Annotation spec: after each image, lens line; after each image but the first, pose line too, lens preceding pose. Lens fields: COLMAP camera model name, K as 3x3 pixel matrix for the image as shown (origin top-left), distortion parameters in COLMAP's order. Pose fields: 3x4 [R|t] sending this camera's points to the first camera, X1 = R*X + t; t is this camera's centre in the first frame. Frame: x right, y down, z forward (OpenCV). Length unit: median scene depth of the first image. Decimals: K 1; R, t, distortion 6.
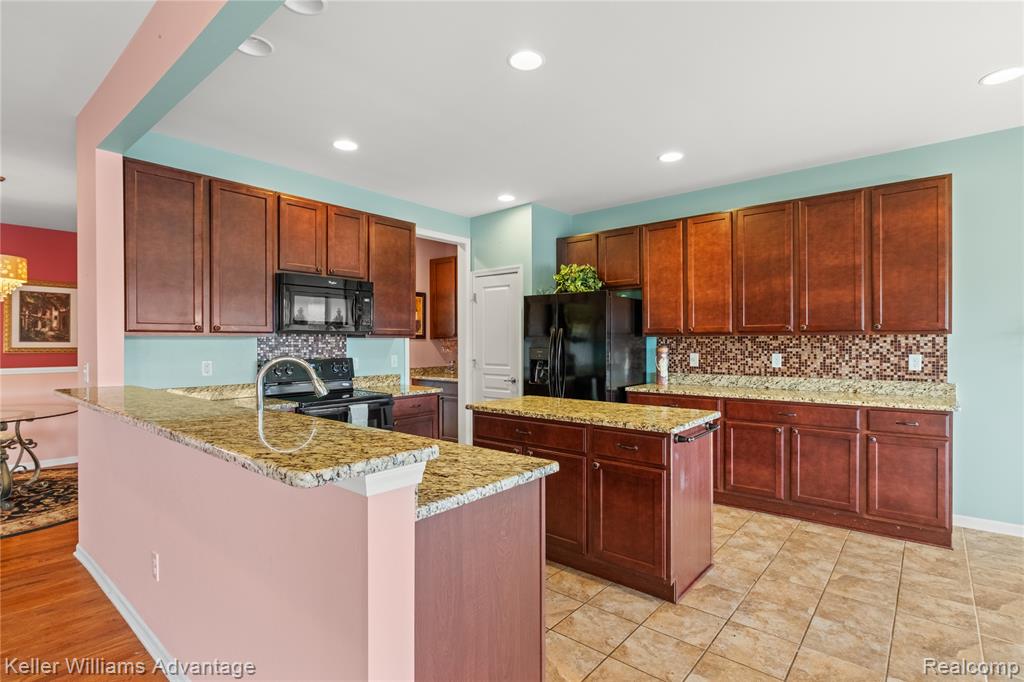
lens RADIAL K [[499.6, 0, 515.0], [0, 499.6, 344.4], [0, 0, 1]] dist [0.000609, -0.000863]
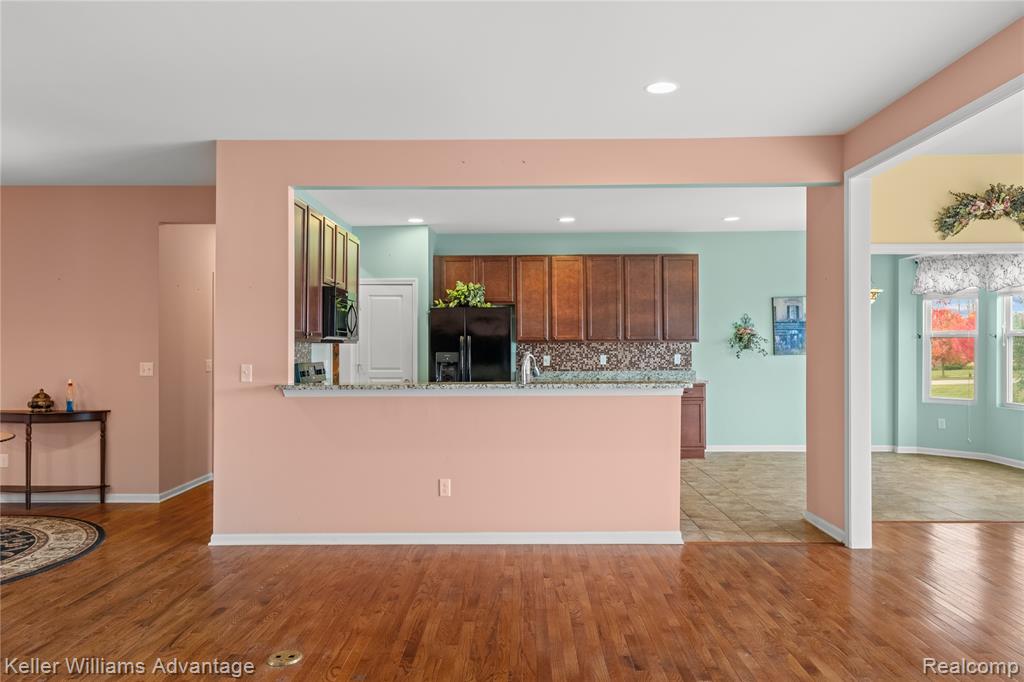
lens RADIAL K [[705.3, 0, 509.0], [0, 705.3, 338.9], [0, 0, 1]] dist [-0.004110, -0.002811]
pose [[0.780954, 0.006546, 0.624554, -0.977588], [0.005577, 0.999832, -0.017453, 0.005904], [-0.624564, 0.017114, 0.780786, -0.435639]]
